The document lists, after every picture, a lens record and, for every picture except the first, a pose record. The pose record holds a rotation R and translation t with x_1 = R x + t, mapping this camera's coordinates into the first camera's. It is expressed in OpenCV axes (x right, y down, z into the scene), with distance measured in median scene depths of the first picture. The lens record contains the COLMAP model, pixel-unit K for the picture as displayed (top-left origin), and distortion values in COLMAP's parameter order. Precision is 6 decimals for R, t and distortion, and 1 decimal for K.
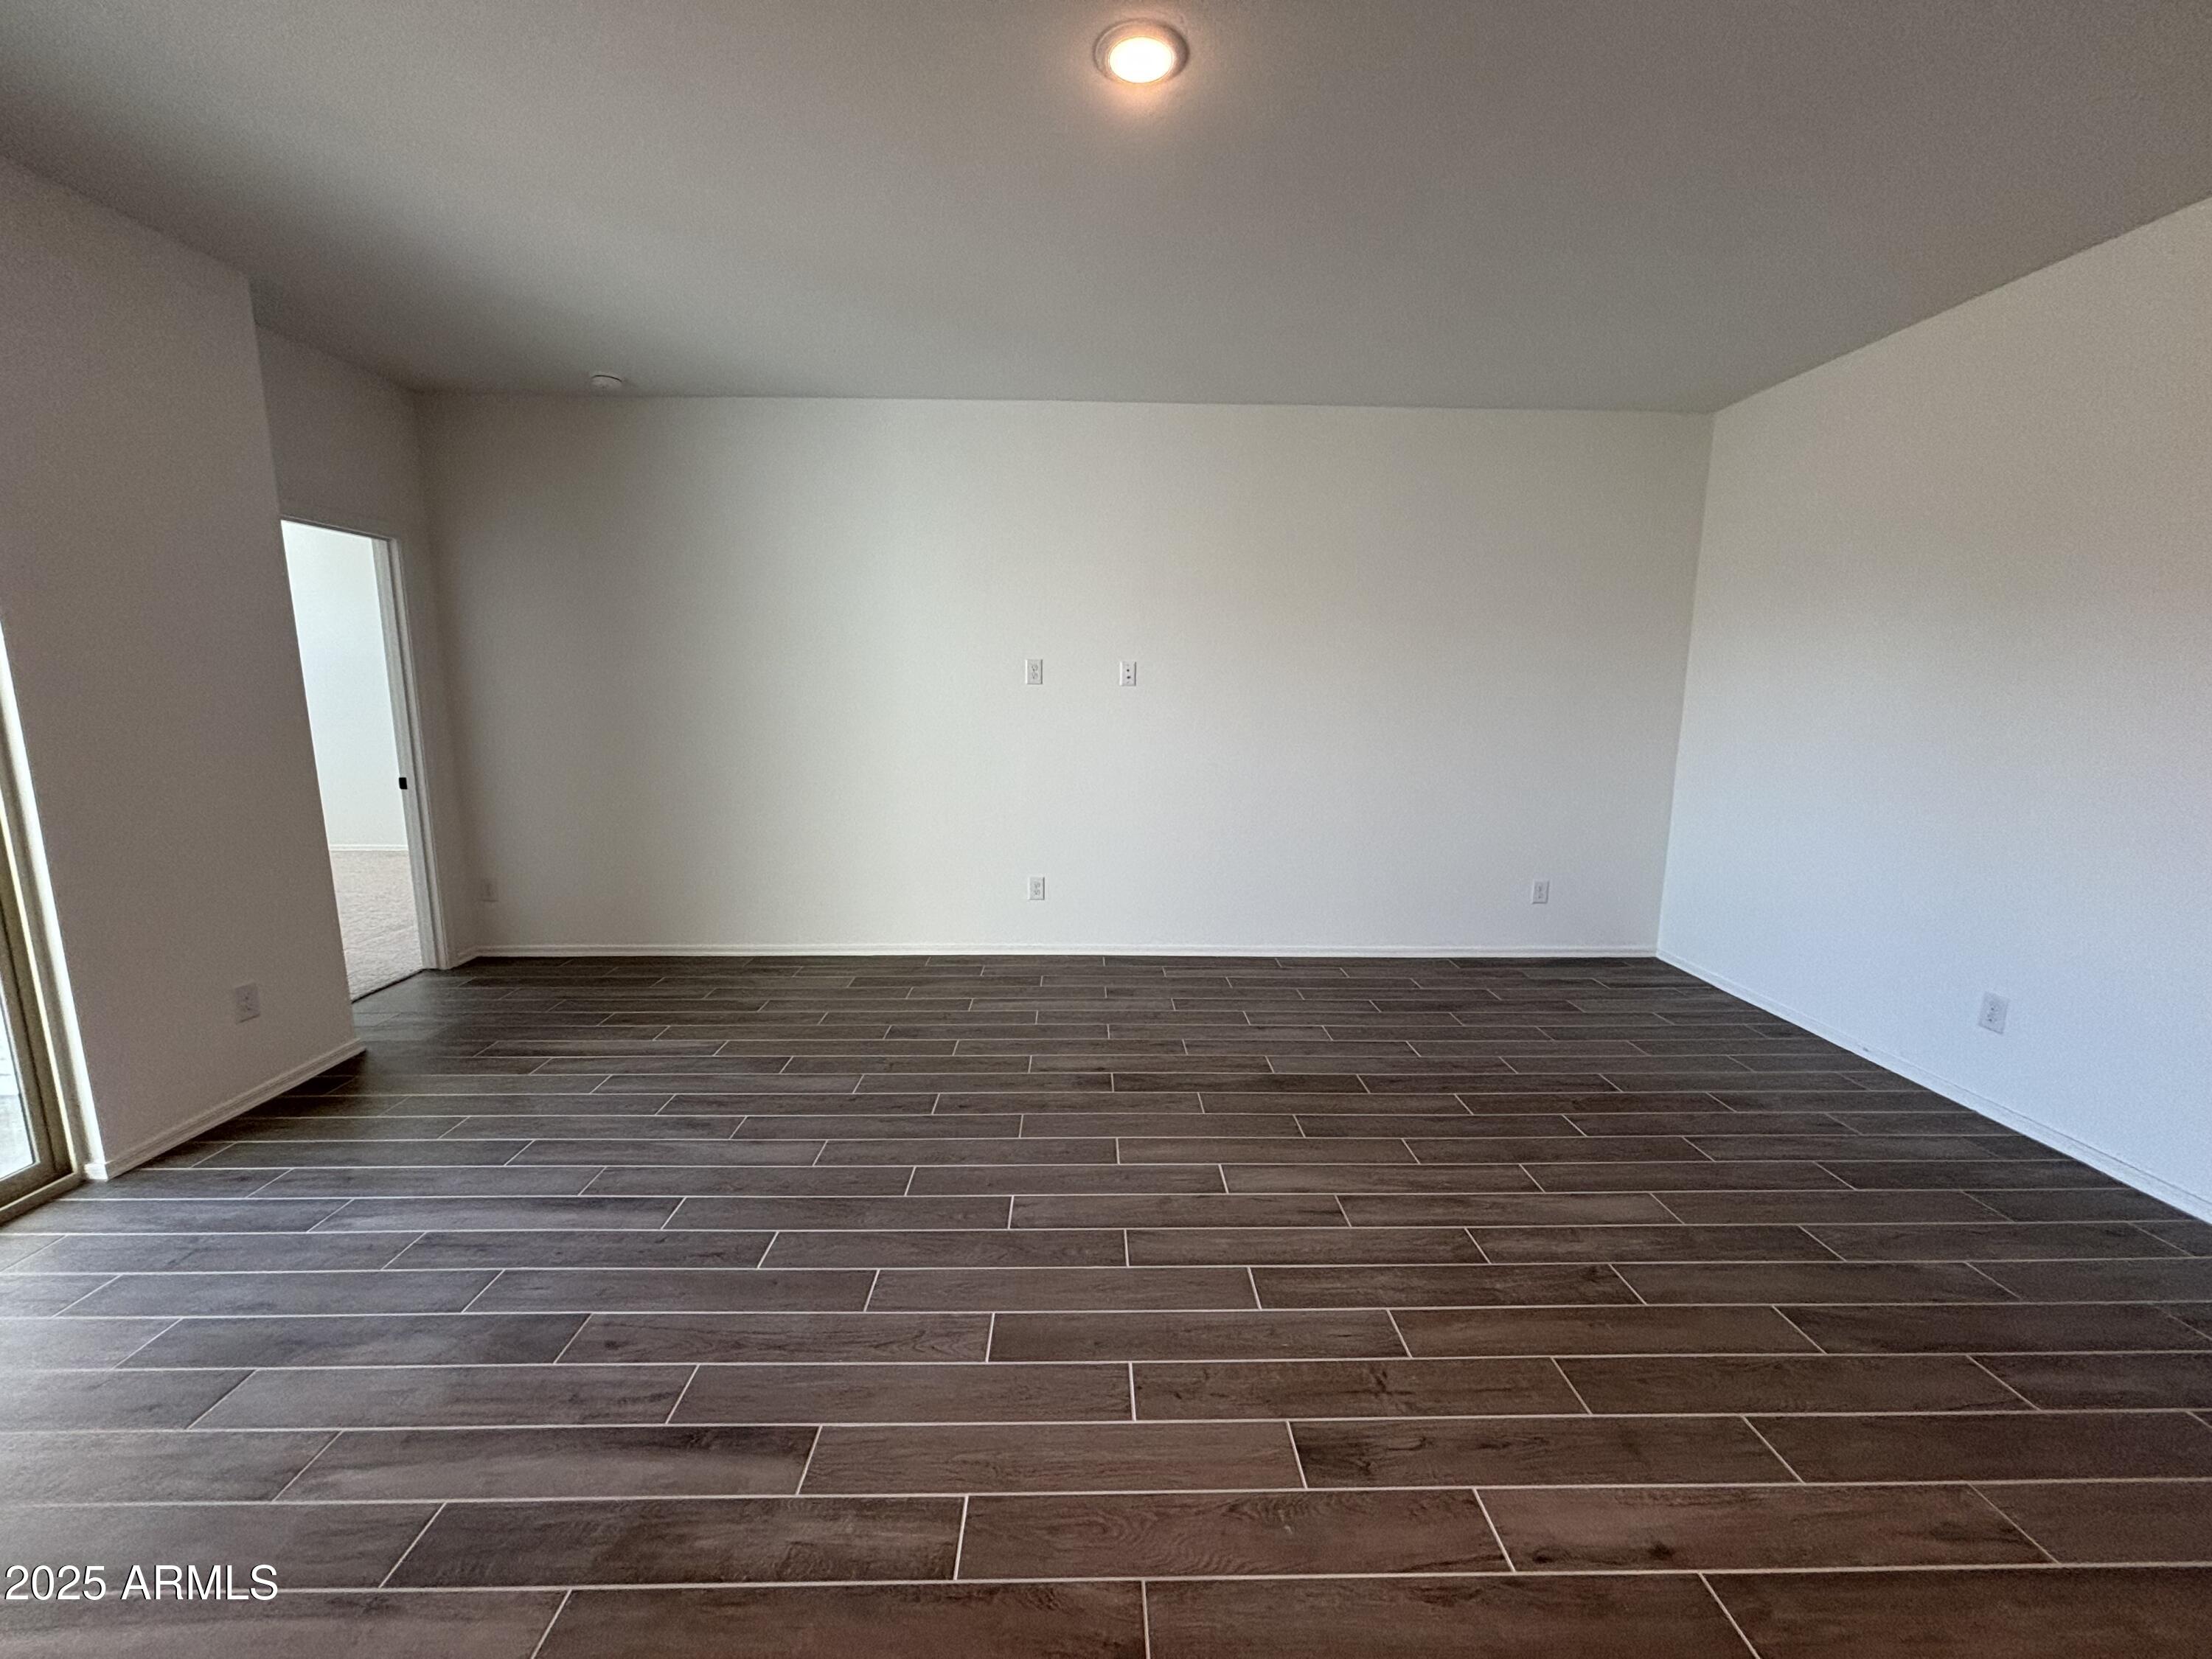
lens RADIAL K [[885.8, 0, 1101.4], [0, 885.8, 831.4], [0, 0, 1]] dist [-0.000274, -0.000946]
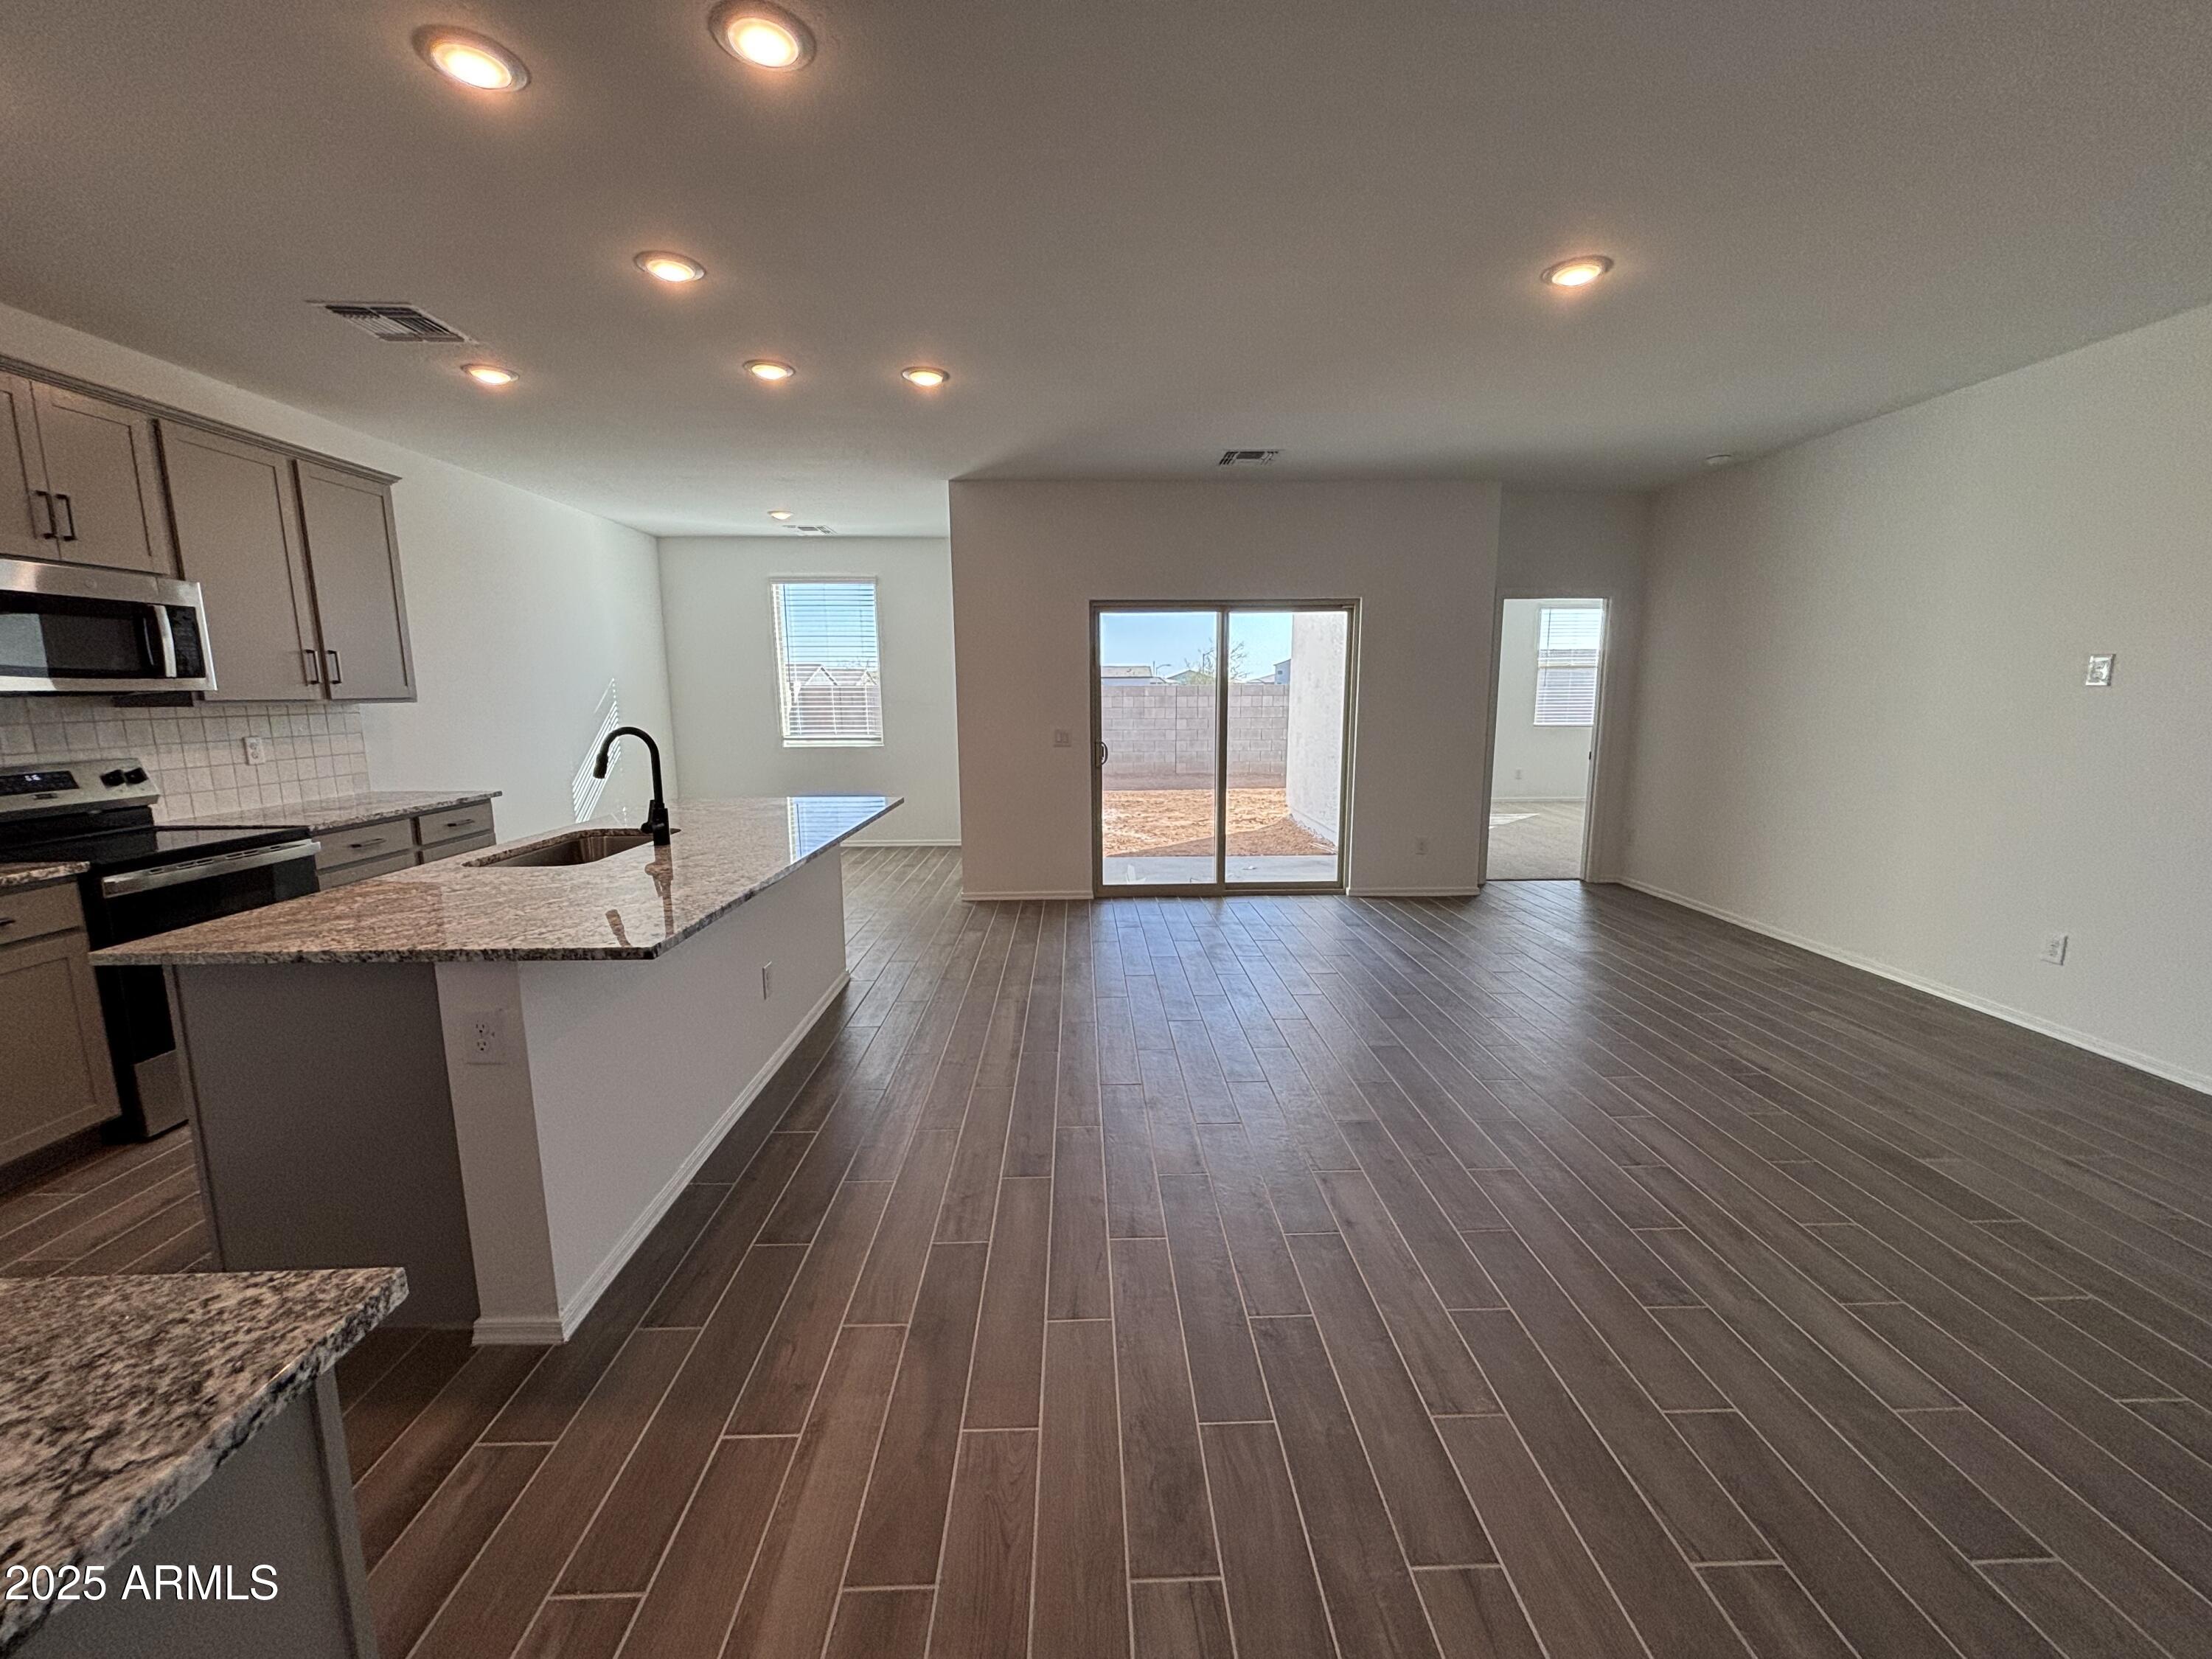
lens RADIAL K [[885.8, 0, 1101.4], [0, 885.8, 831.4], [0, 0, 1]] dist [-0.000274, -0.000946]
pose [[0.009239, 0.154834, -0.987897, 0.842104], [-0.163722, 0.974842, 0.151257, -0.022341], [0.986463, 0.160343, 0.034356, 0.151587]]
